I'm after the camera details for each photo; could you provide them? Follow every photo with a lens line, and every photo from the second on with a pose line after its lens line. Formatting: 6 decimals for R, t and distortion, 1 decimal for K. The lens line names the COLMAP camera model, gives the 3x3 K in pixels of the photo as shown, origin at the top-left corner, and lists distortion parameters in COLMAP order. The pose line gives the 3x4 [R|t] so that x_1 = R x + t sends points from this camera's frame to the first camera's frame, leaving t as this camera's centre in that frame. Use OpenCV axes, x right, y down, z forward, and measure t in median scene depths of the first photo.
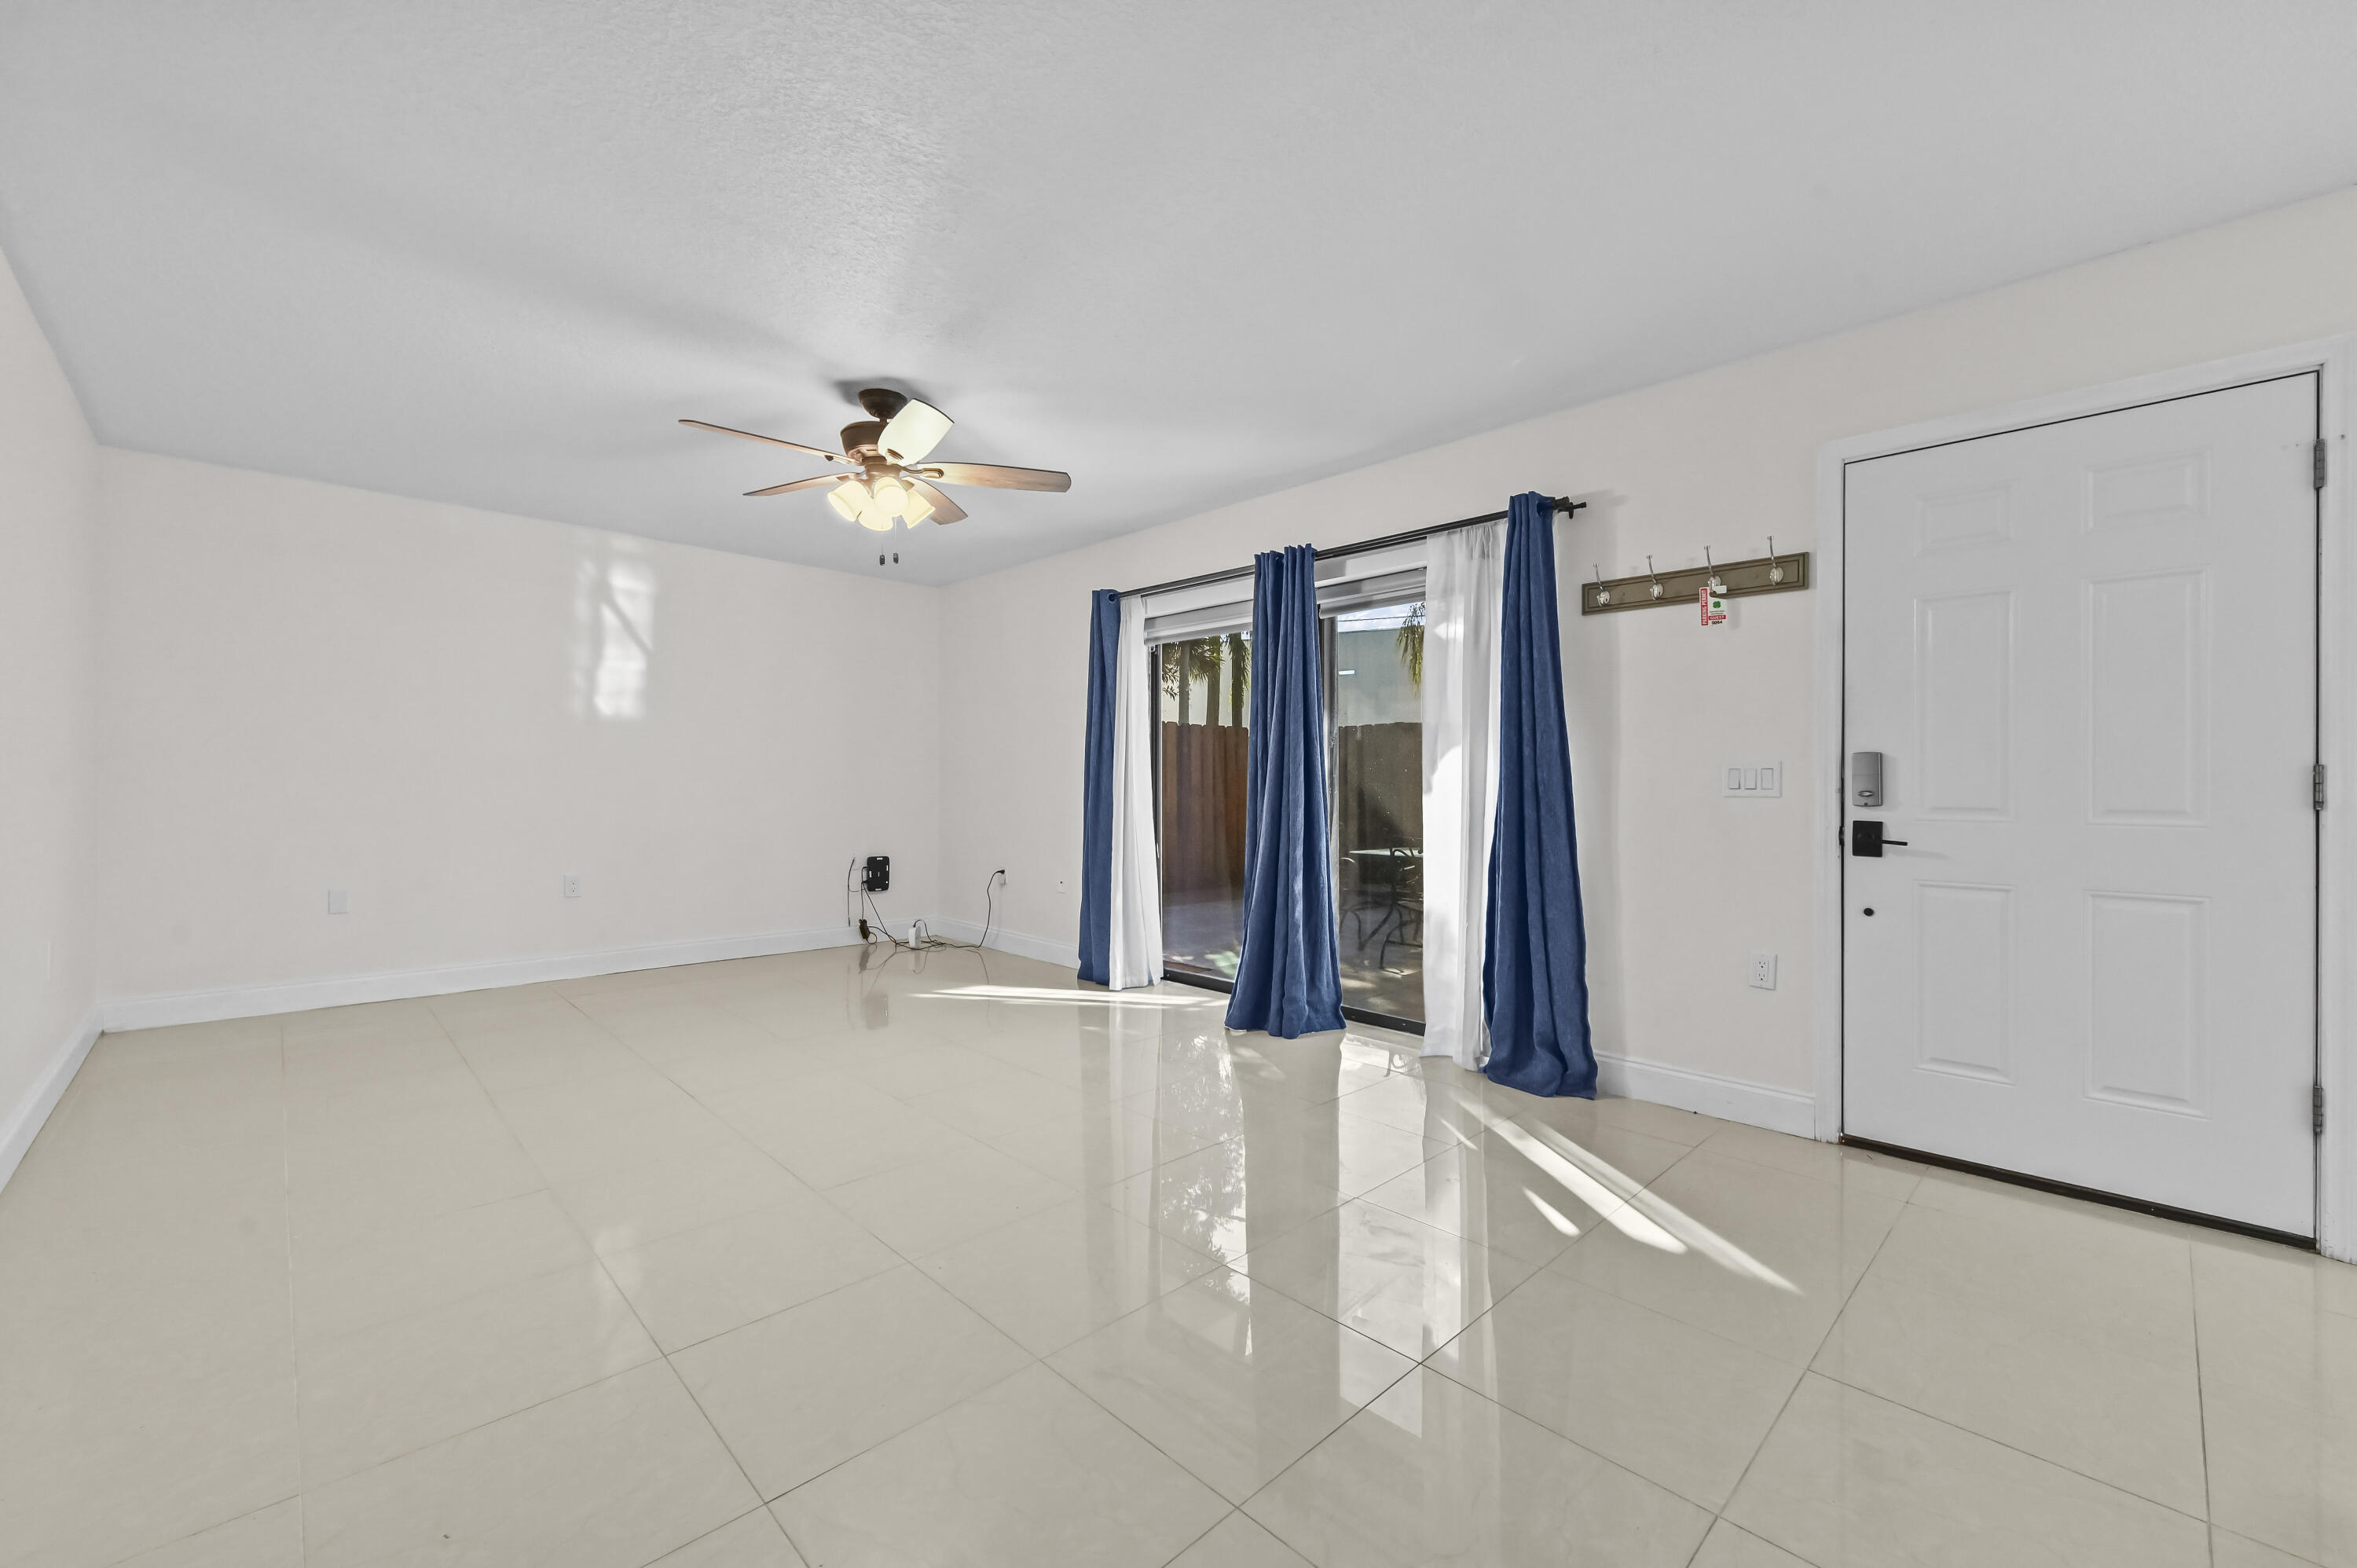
lens RADIAL K [[966.0, 0, 1178.5], [0, 966.0, 784.0], [0, 0, 1]] dist [-0.001384, -0.000197]
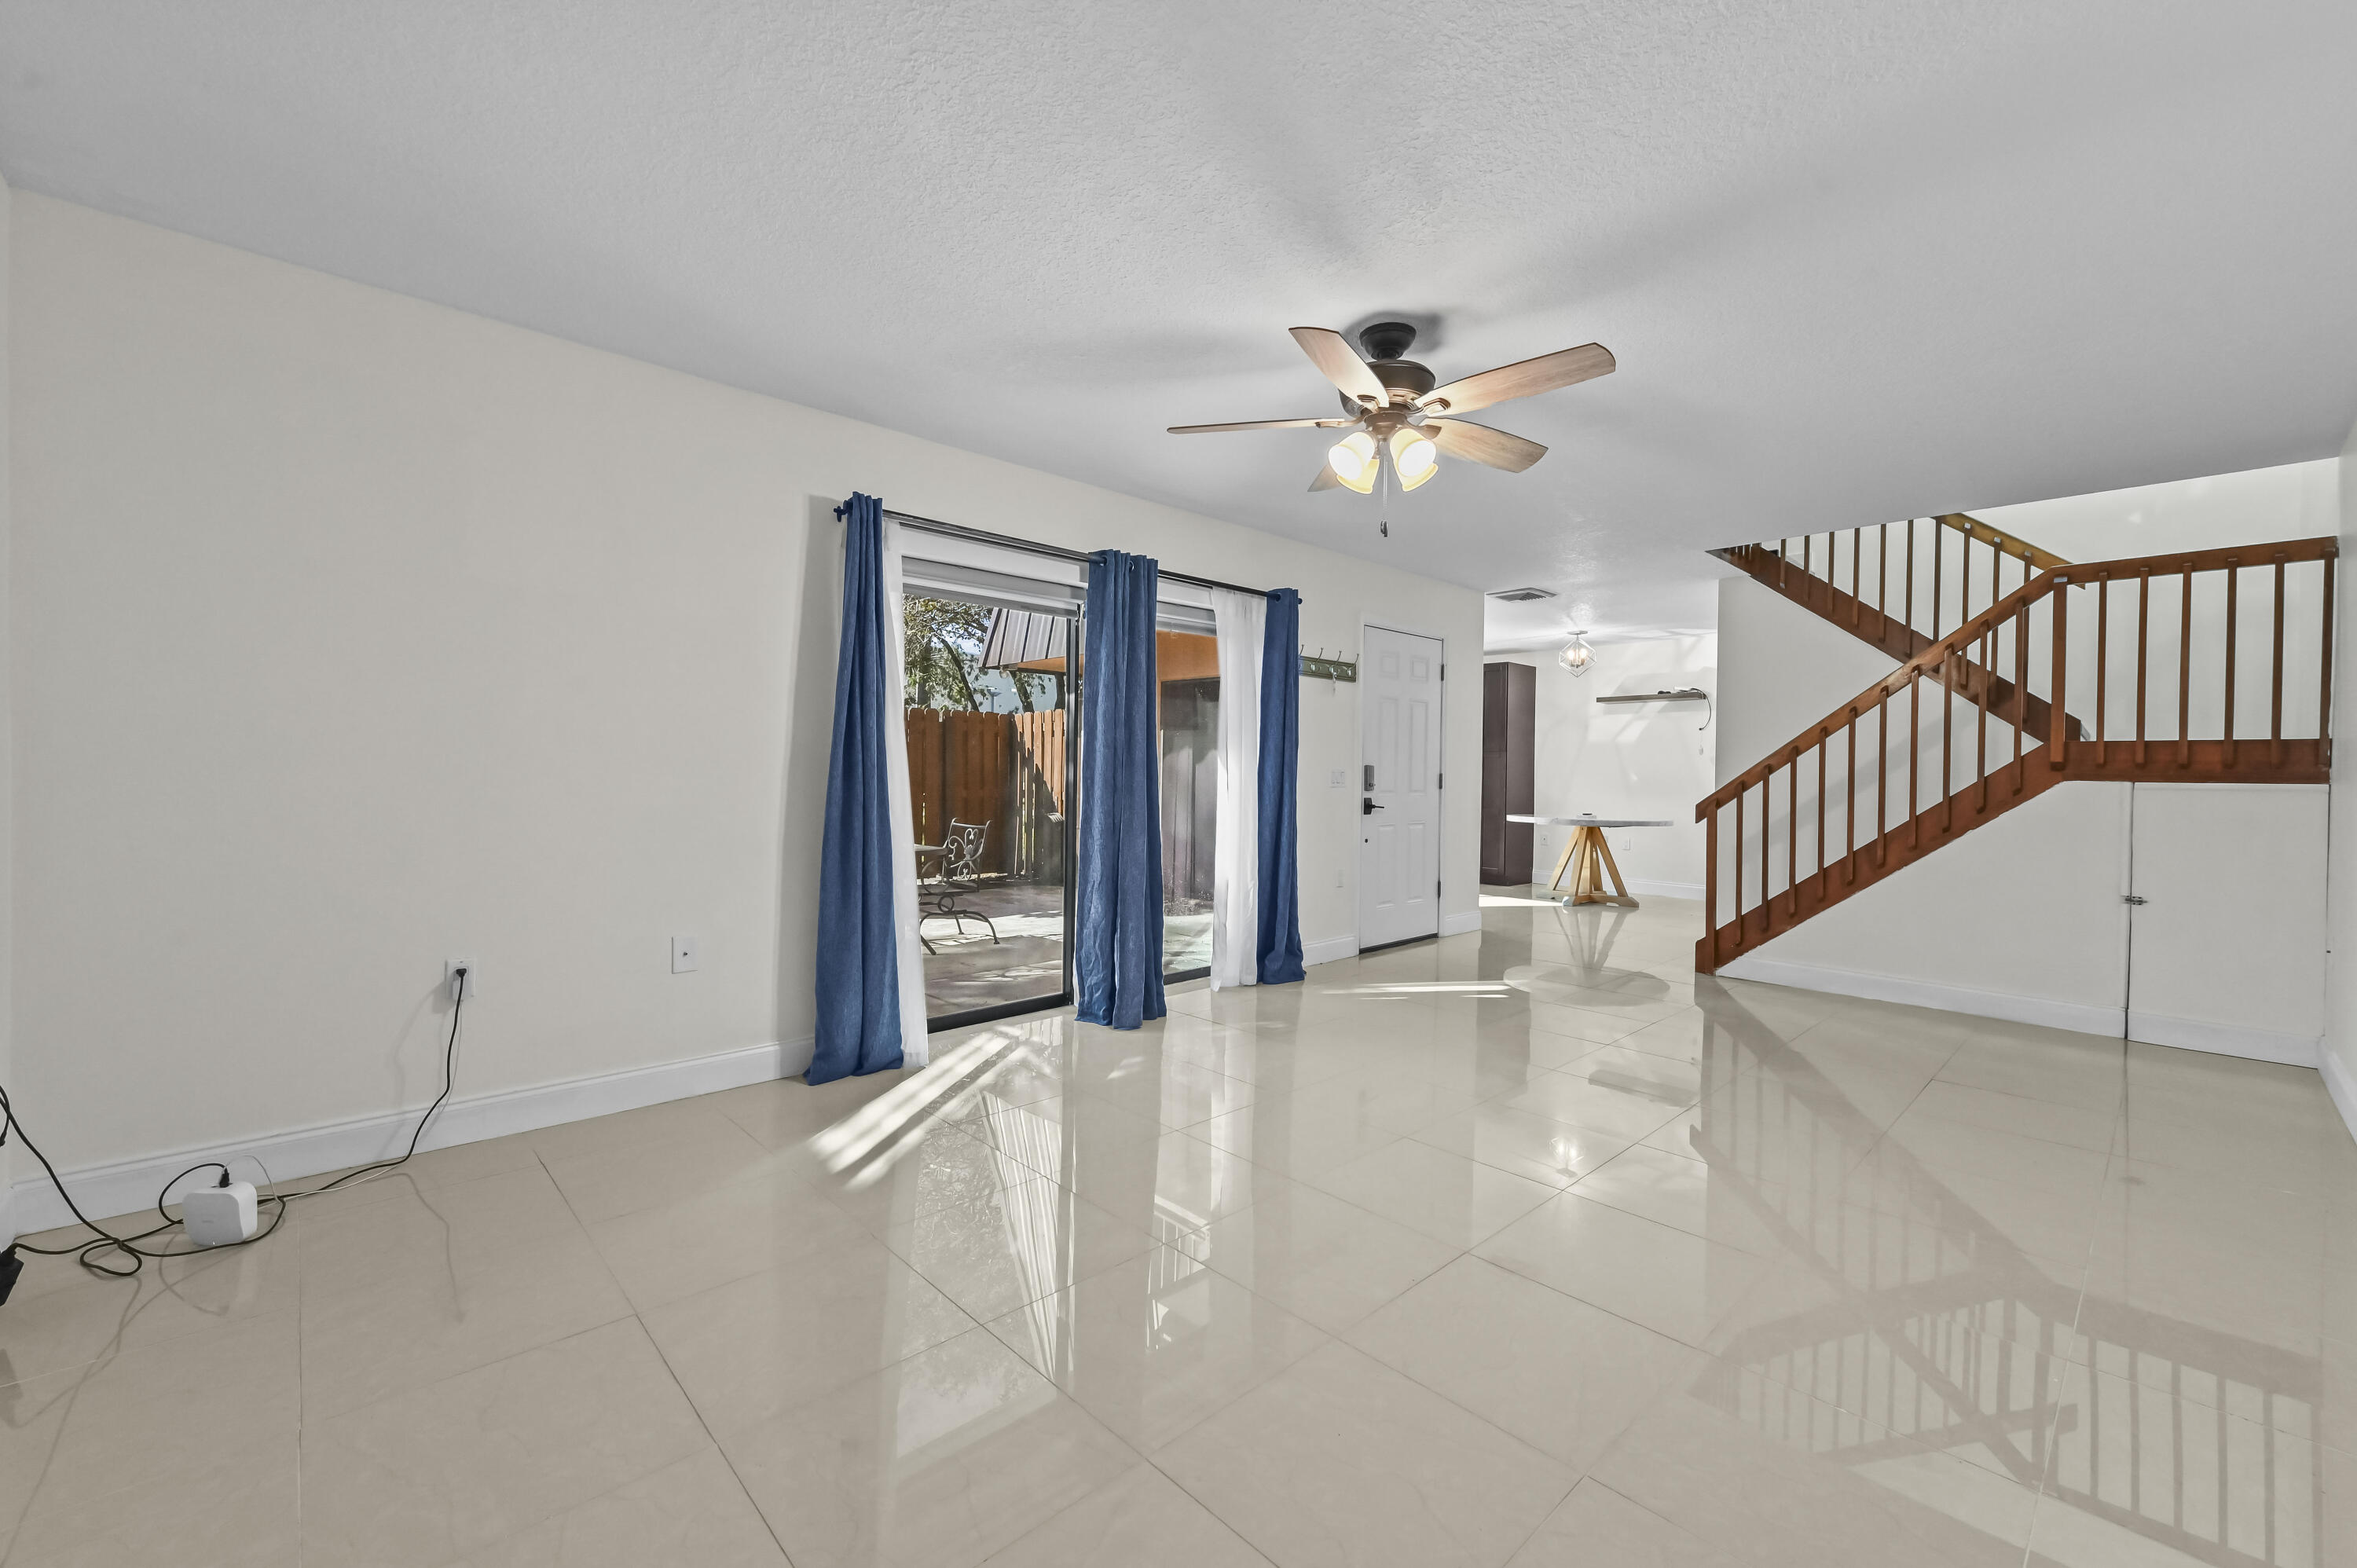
lens RADIAL K [[922.7, 0, 1231.2], [0, 922.7, 785.2], [0, 0, 1]] dist [-0.000480, -0.000078]
pose [[-0.009318, -0.014178, 0.999856, -1.099037], [-0.008274, 0.999866, 0.014101, -0.012359], [-0.999922, -0.008141, -0.009434, 1.114866]]
